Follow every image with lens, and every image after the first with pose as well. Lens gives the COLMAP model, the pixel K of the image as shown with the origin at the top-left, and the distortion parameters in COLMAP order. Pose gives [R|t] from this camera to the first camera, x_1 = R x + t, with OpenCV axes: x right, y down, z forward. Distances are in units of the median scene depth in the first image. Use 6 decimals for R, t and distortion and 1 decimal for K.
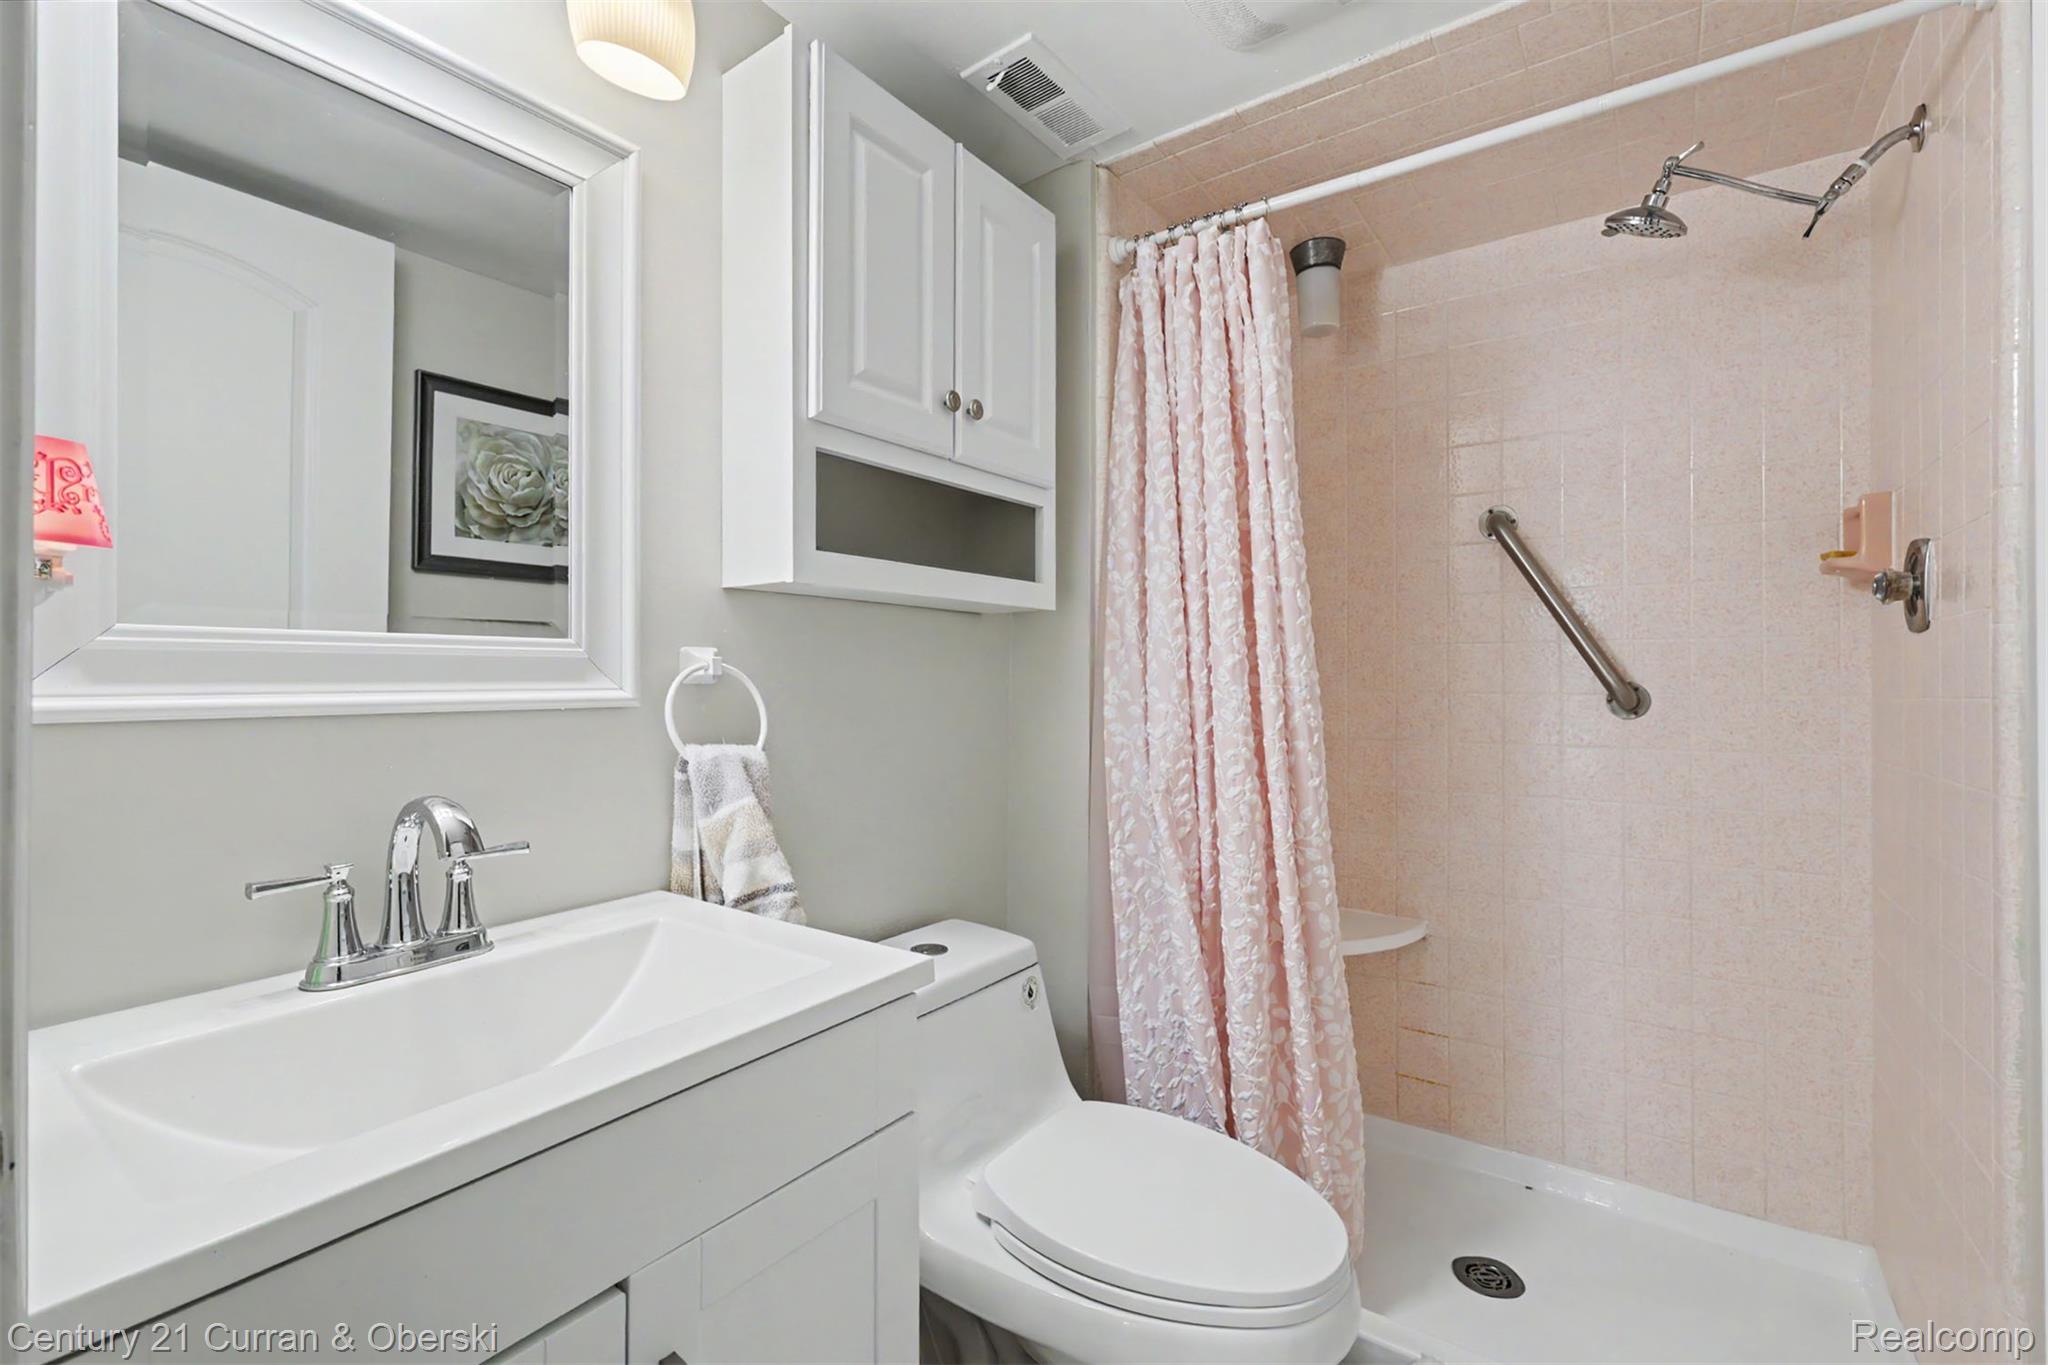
lens RADIAL K [[903.4, 0, 1030.5], [0, 903.4, 678.5], [0, 0, 1]] dist [0.003594, -0.000412]
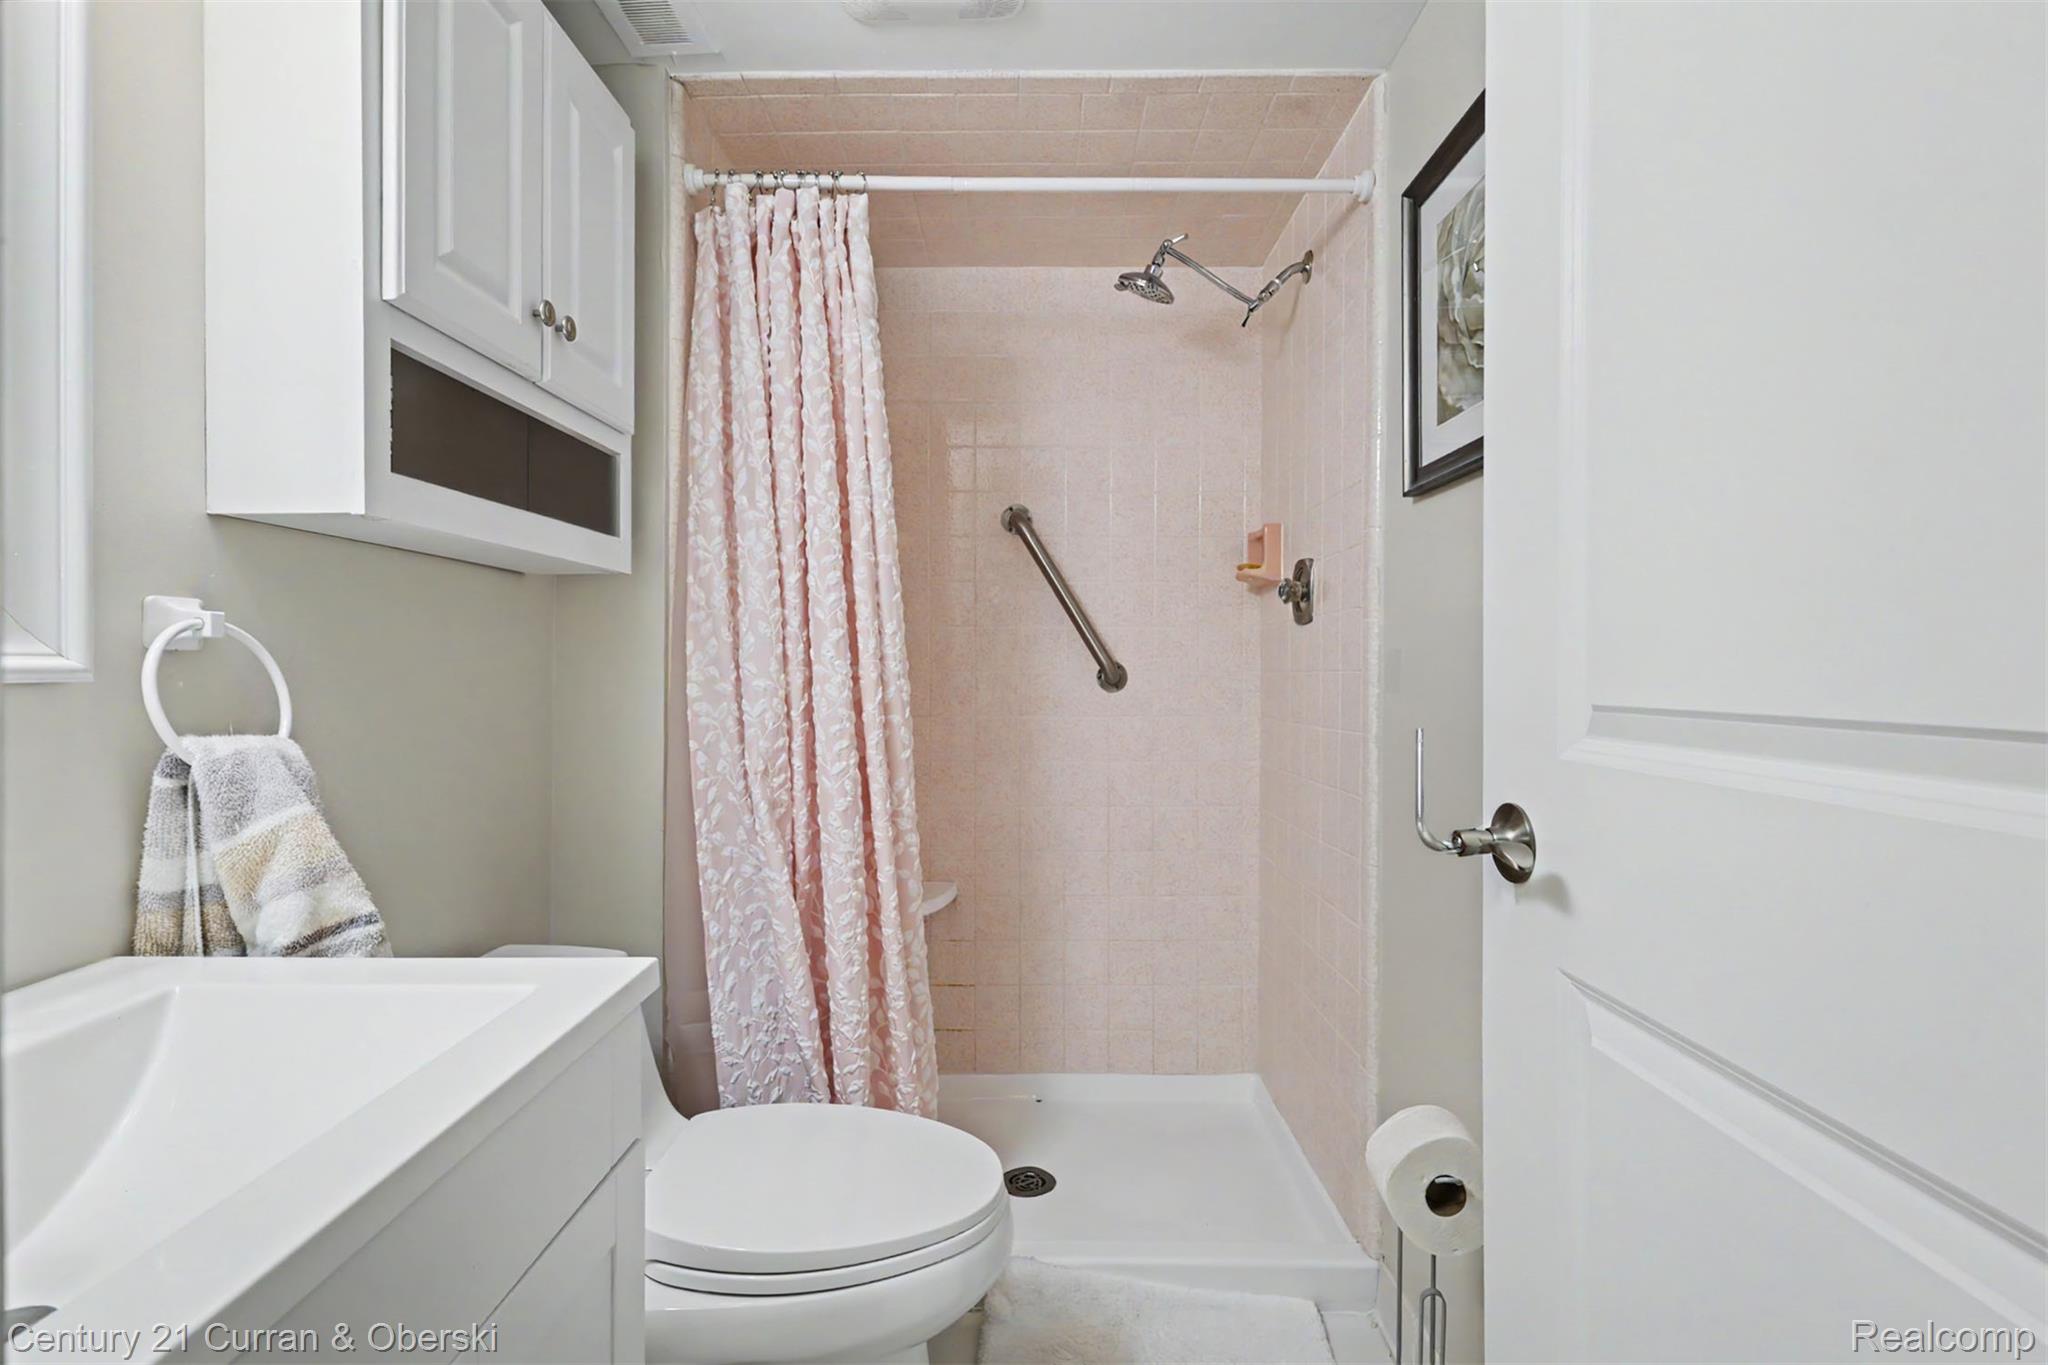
lens RADIAL K [[953.7, 0, 1046.1], [0, 953.7, 678.0], [0, 0, 1]] dist [0.003592, -0.003014]
pose [[0.815509, -0.005946, 0.578714, -0.190808], [-0.001633, 0.999920, 0.012576, 0.013240], [-0.578742, -0.011201, 0.815433, 0.015581]]
